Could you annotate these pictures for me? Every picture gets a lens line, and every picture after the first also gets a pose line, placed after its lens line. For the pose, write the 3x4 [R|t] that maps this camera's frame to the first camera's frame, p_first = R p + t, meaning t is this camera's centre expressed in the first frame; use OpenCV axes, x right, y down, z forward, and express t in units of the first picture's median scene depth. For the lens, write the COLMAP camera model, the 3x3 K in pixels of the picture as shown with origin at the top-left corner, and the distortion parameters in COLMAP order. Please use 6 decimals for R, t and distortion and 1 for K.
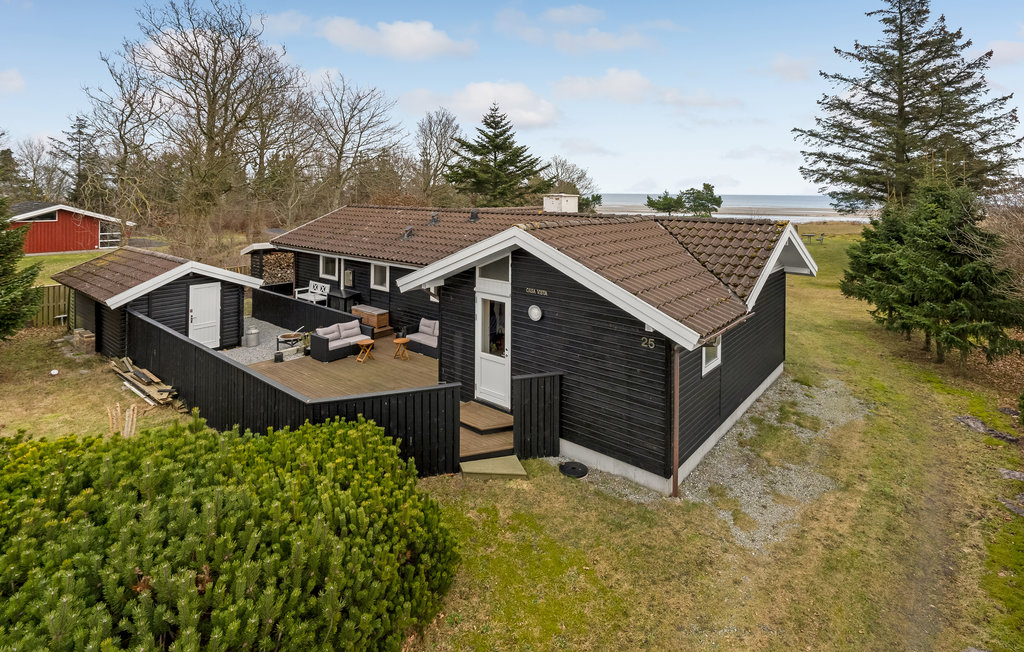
lens RADIAL K [[514.5, 0, 512.1], [0, 514.5, 242.0], [0, 0, 1]] dist [0.002619, 0.000150]
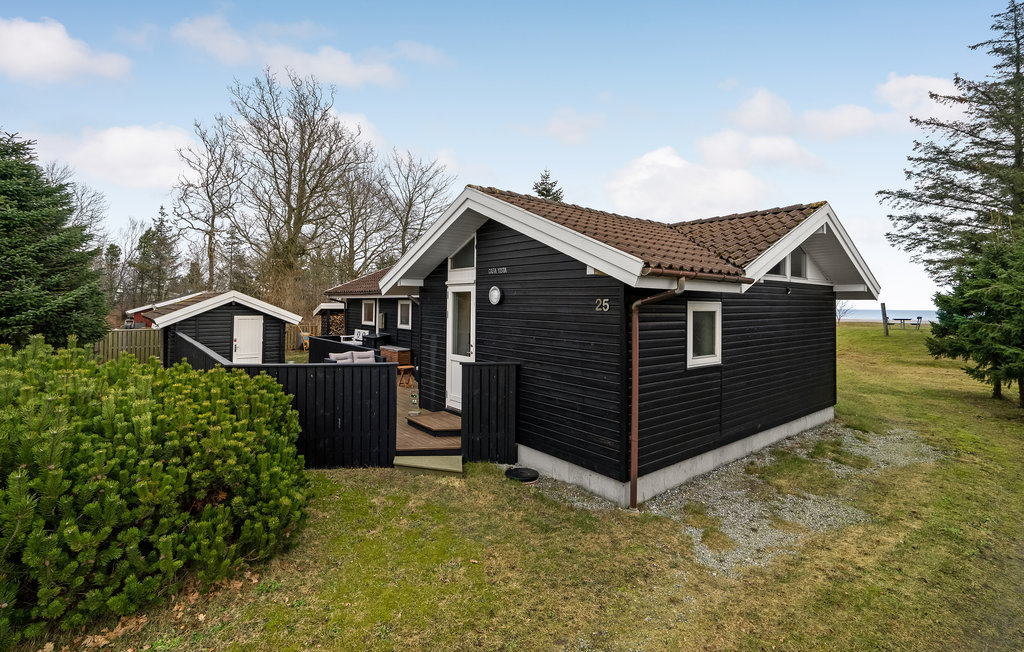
lens RADIAL K [[478.3, 0, 512.0], [0, 478.3, 326.0], [0, 0, 1]] dist [0.009454, -0.000019]
pose [[0.982958, 0.032797, -0.180881, 0.214583], [-0.041854, 0.998042, -0.046482, 0.219211], [0.179003, 0.053260, 0.982406, 0.207843]]
